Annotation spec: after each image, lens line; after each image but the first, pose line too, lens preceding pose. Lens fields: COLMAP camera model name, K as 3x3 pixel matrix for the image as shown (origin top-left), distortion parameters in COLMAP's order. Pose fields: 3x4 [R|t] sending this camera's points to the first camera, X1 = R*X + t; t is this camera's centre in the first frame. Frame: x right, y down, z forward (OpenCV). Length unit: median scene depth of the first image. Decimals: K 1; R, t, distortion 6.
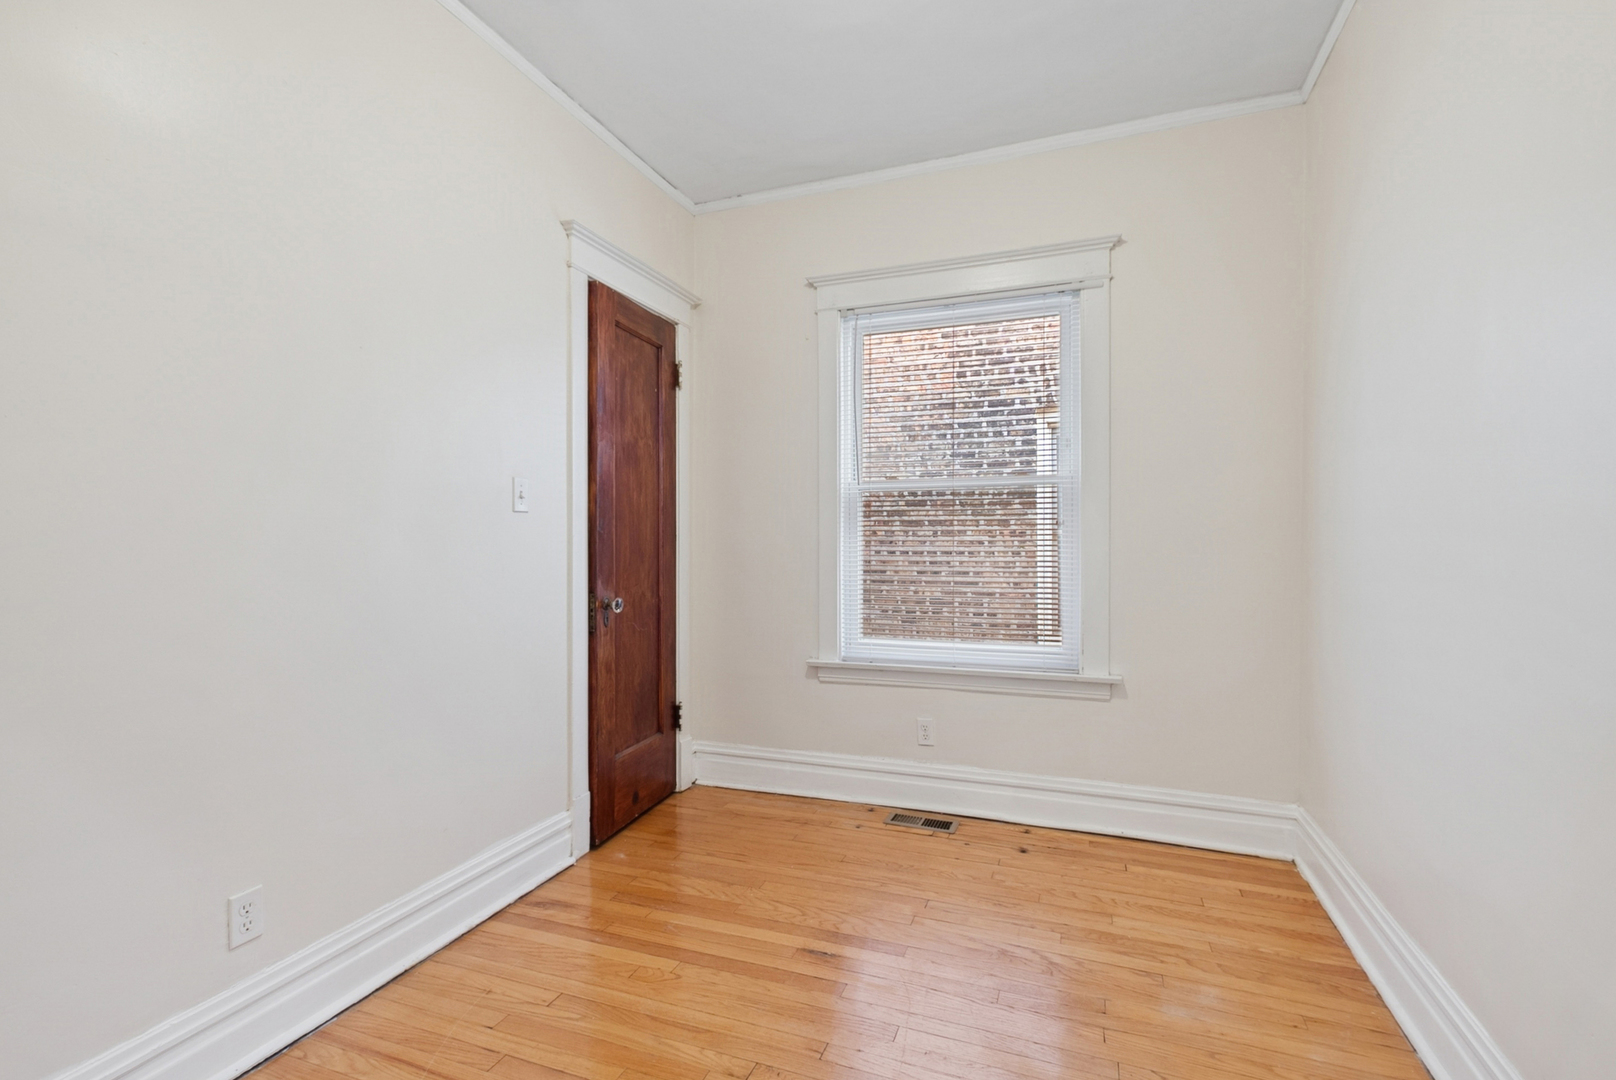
lens RADIAL K [[727.5, 0, 794.0], [0, 727.5, 547.6], [0, 0, 1]] dist [-0.002910, -0.000156]
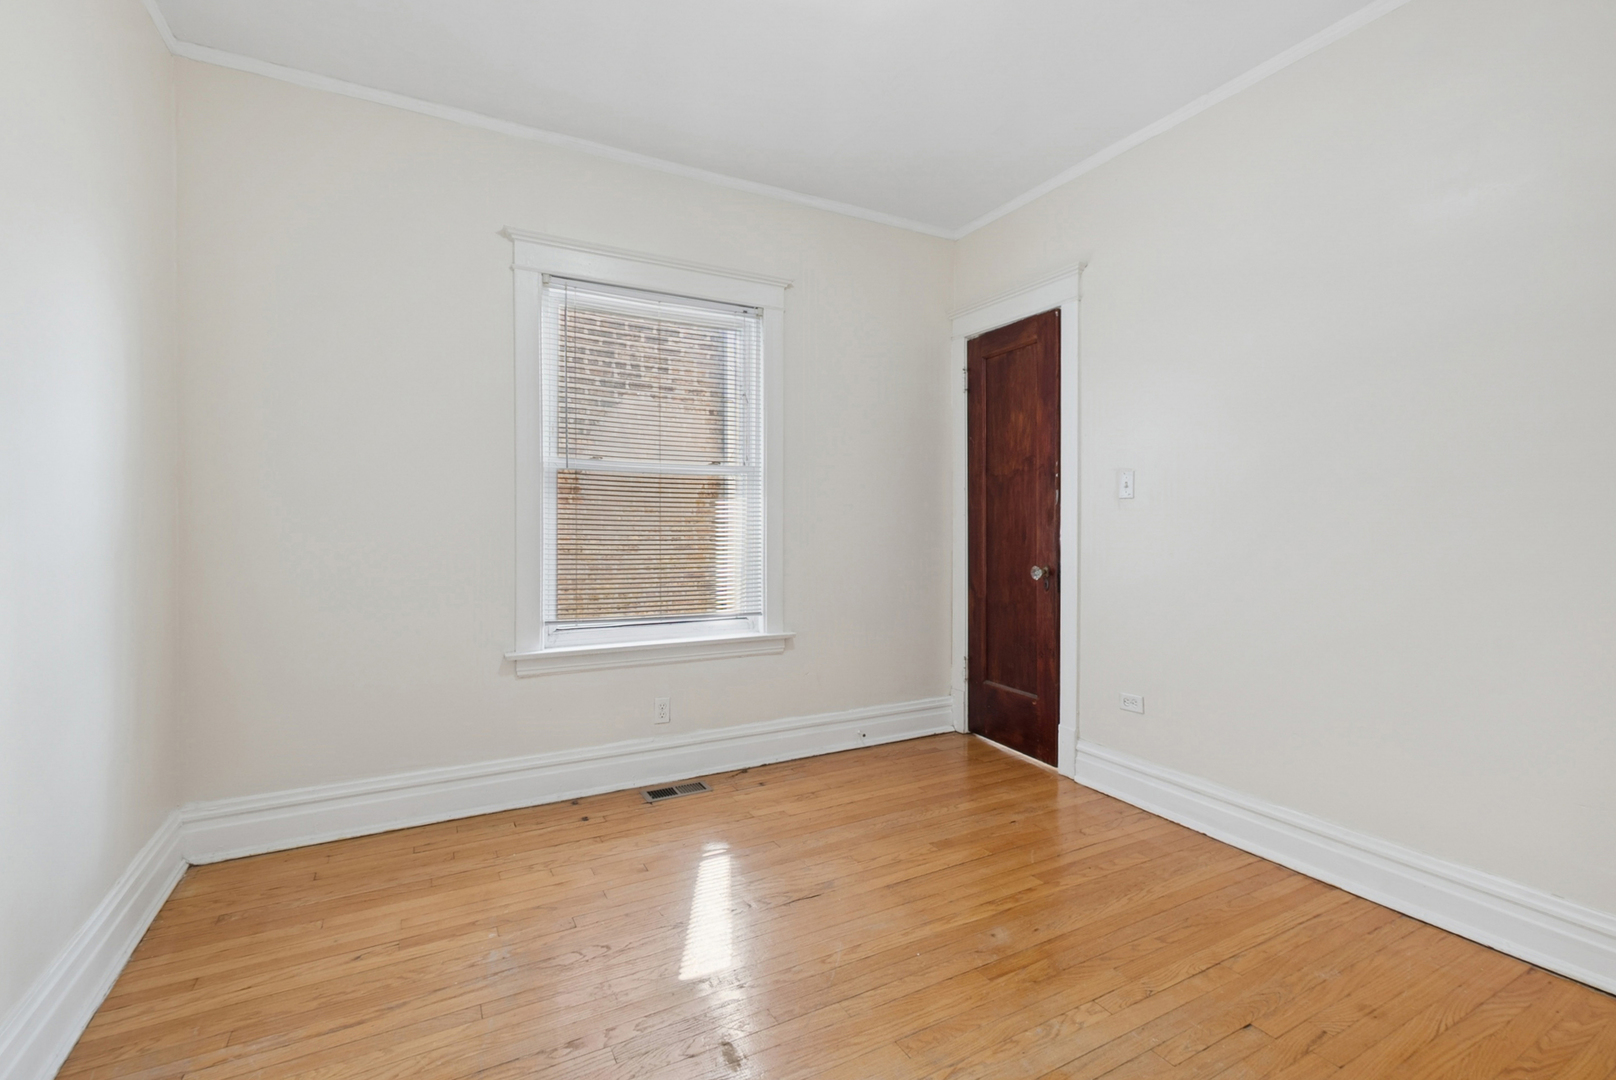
lens RADIAL K [[727.5, 0, 795.9], [0, 727.5, 528.3], [0, 0, 1]] dist [-0.002910, -0.000156]
pose [[0.650994, 0.003978, 0.759073, -0.483066], [-0.001687, 0.999991, -0.003794, 0.002755], [-0.759081, 0.001189, 0.650995, 0.171460]]
